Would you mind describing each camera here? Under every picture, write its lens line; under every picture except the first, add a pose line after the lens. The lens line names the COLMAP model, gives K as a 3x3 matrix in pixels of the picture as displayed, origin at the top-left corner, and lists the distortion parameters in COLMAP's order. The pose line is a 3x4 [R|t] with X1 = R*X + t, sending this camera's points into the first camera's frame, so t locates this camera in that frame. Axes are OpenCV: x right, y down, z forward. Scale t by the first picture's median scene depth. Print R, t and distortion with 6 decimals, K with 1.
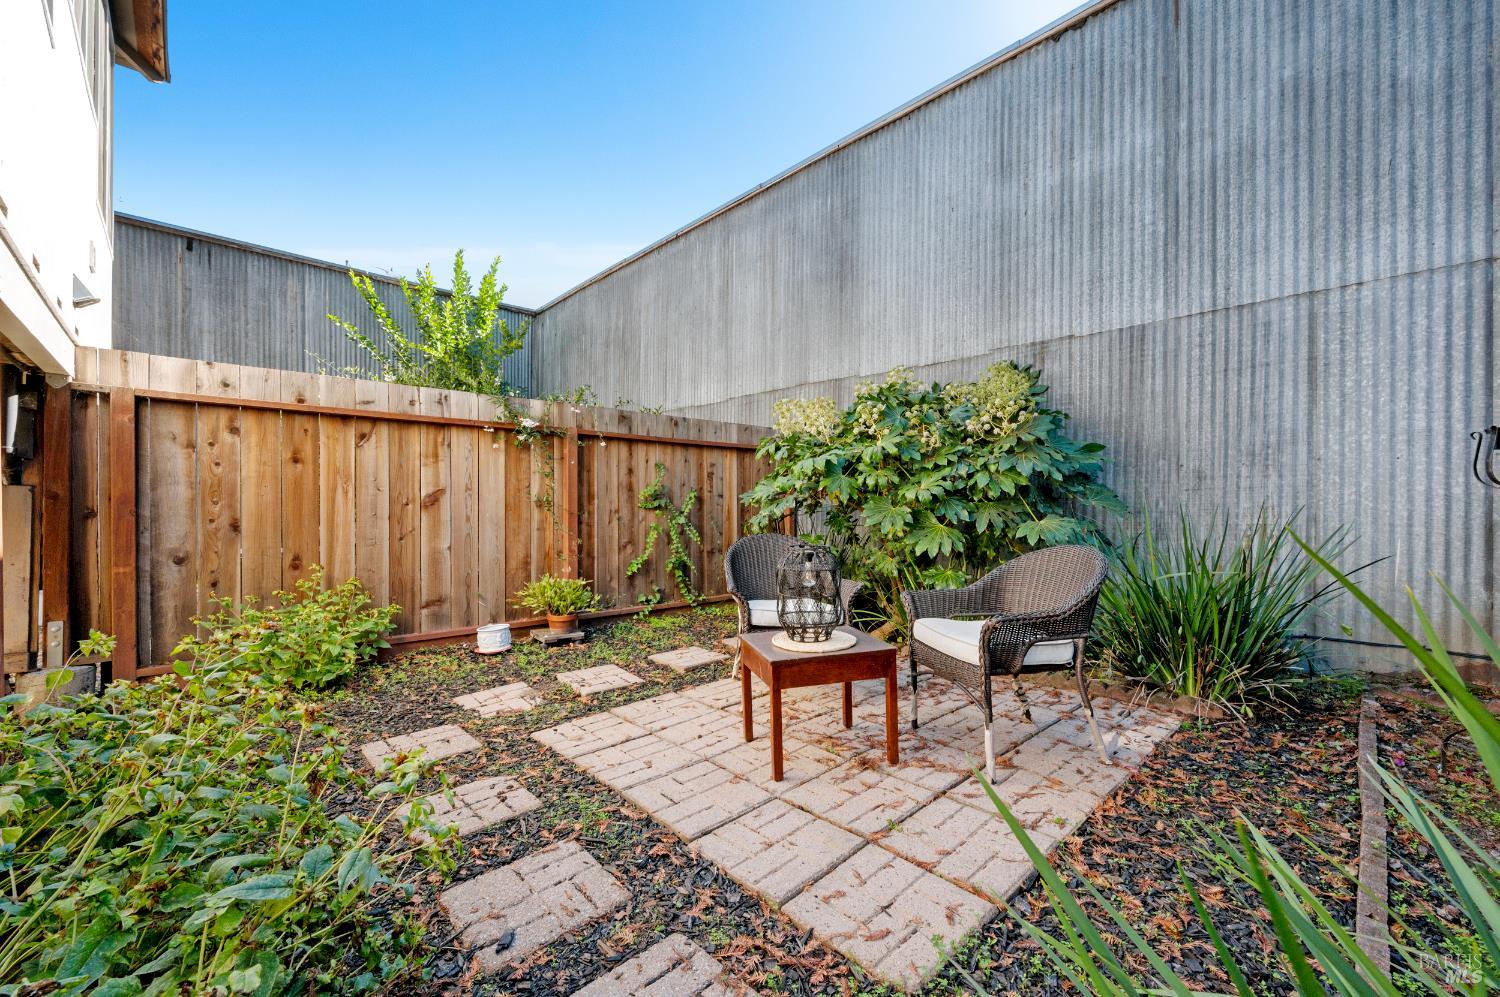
lens RADIAL K [[597.8, 0, 760.2], [0, 597.8, 507.5], [0, 0, 1]] dist [-0.002165, -0.000694]
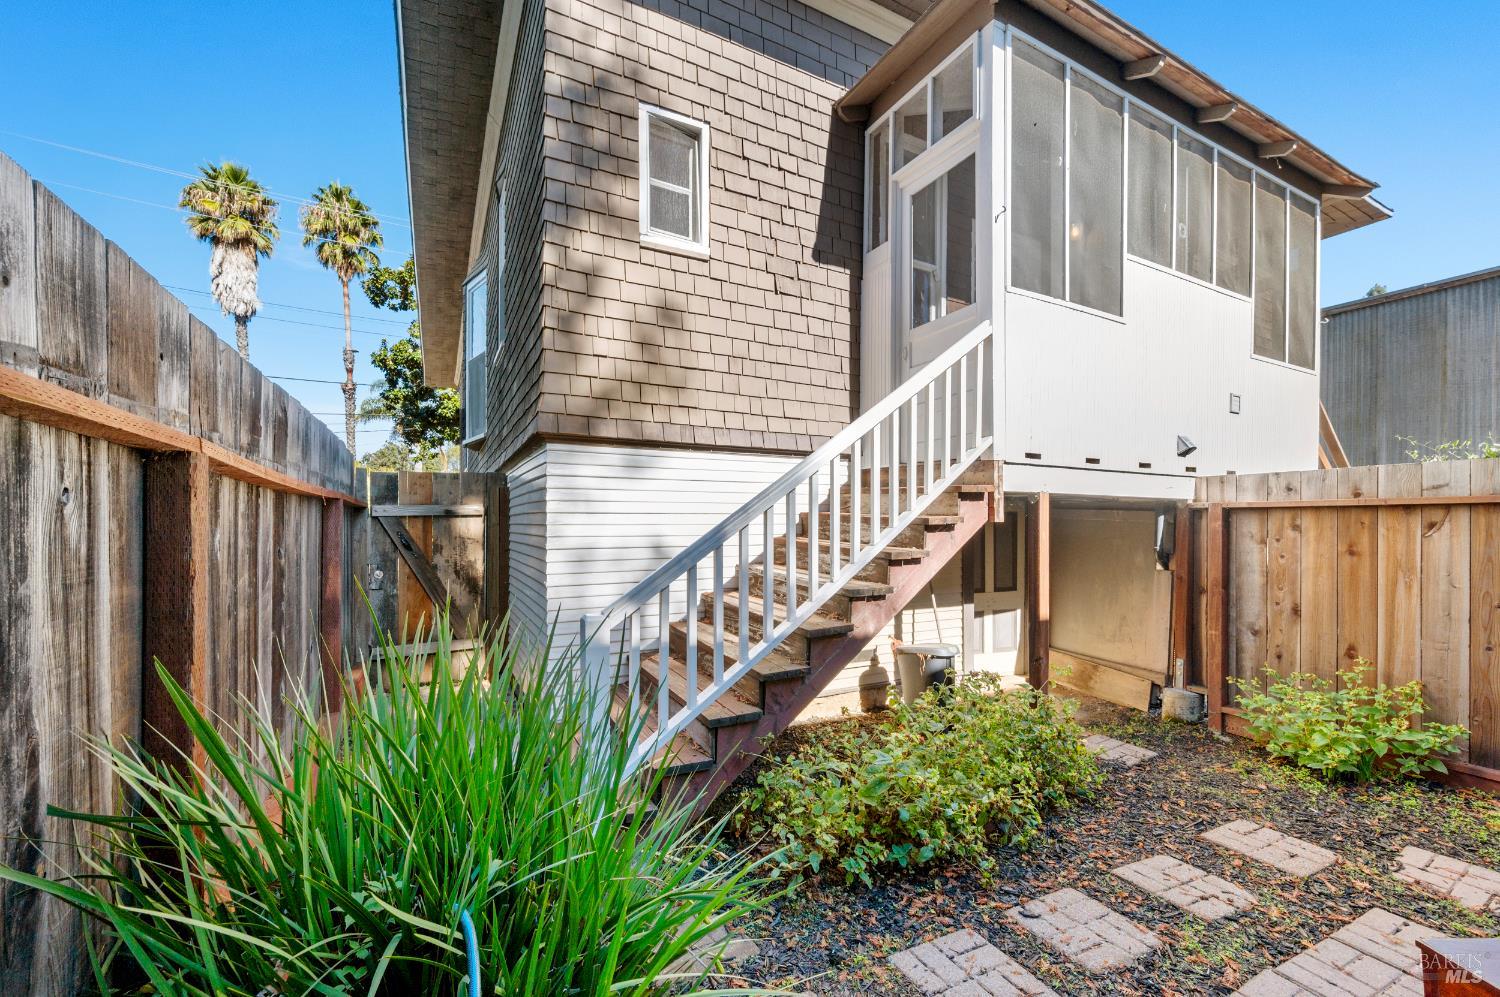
lens RADIAL K [[597.8, 0, 739.4], [0, 597.8, 533.6], [0, 0, 1]] dist [-0.002165, -0.000694]
pose [[-0.293894, 0.003955, -0.955830, 0.550449], [-0.012798, 0.999886, 0.008072, -0.114928], [0.955752, 0.014605, -0.293810, 0.312292]]
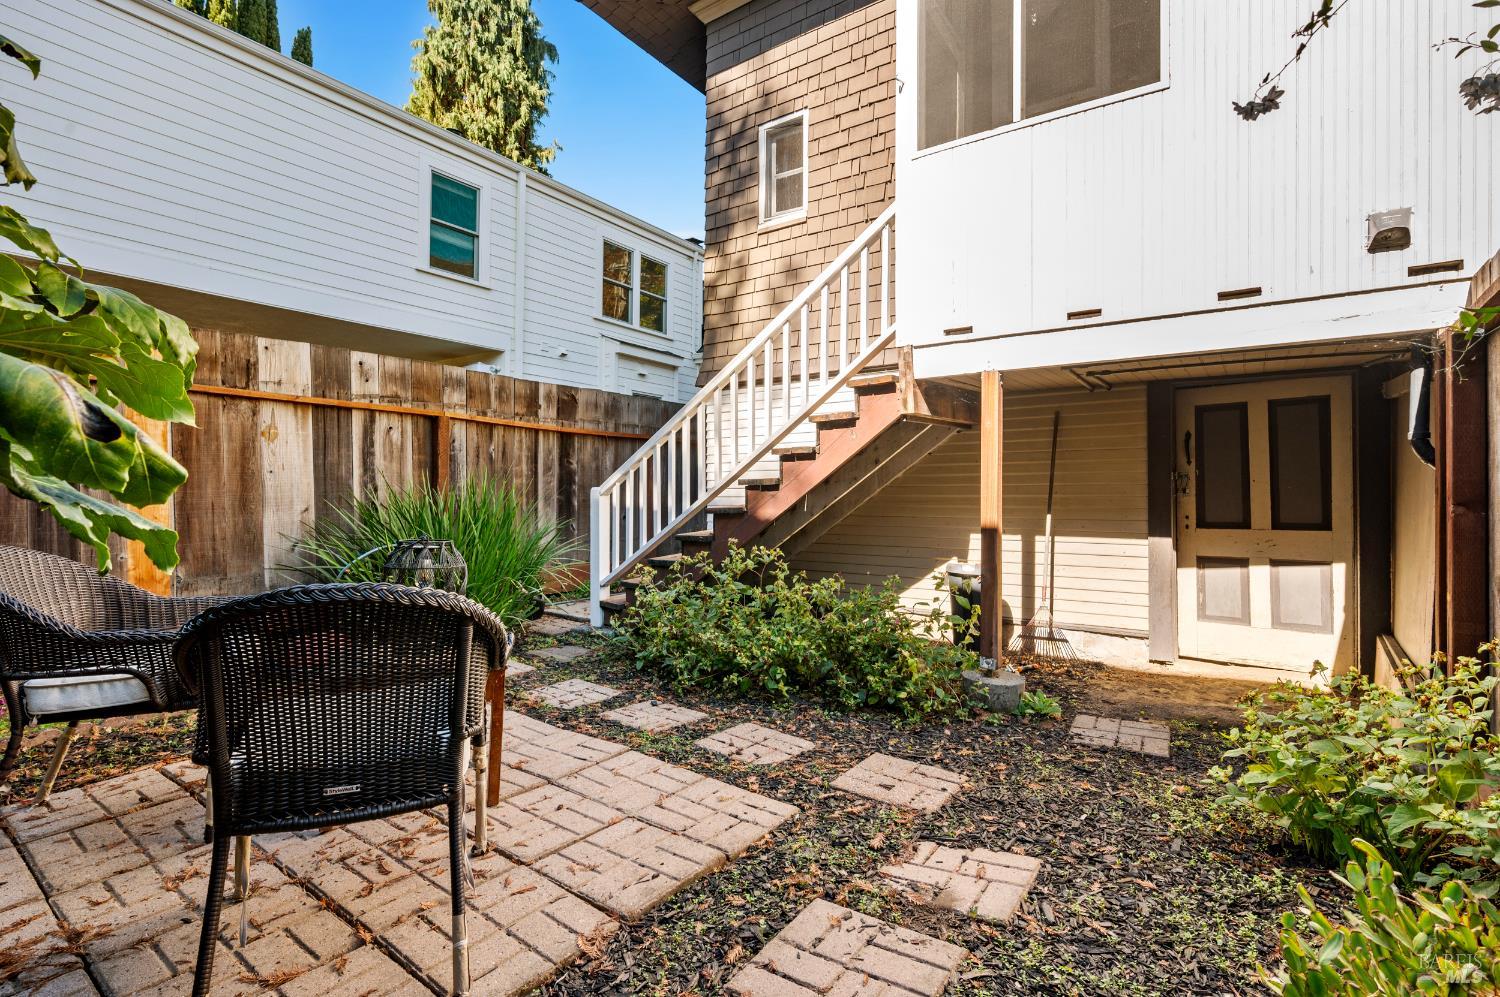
lens RADIAL K [[695.2, 0, 755.5], [0, 695.2, 491.8], [0, 0, 1]] dist [0.000365, 0.000183]
pose [[-0.981778, -0.011586, -0.189677, -0.134599], [-0.012286, 0.999921, 0.002515, -0.007257], [0.189633, 0.004800, -0.981843, 1.483554]]
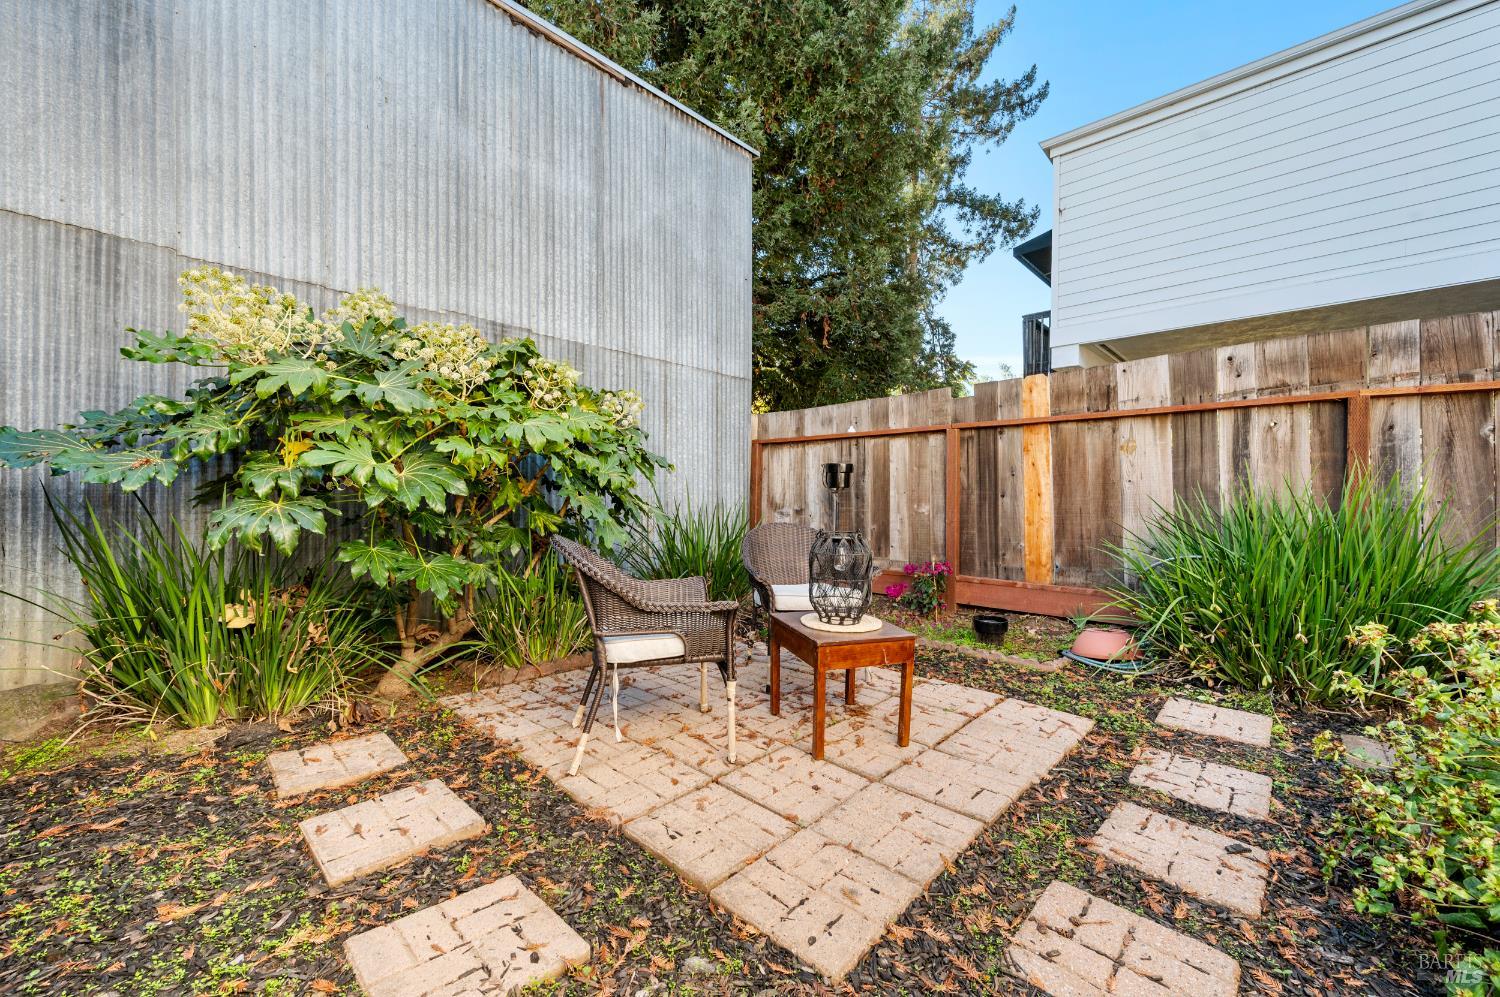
lens RADIAL K [[597.8, 0, 747.9], [0, 597.8, 503.4], [0, 0, 1]] dist [-0.002165, -0.000694]
pose [[-0.052440, -0.005169, 0.998611, -0.684855], [0.002242, 0.999983, 0.005294, 0.007467], [-0.998622, 0.002517, -0.052427, 0.889427]]
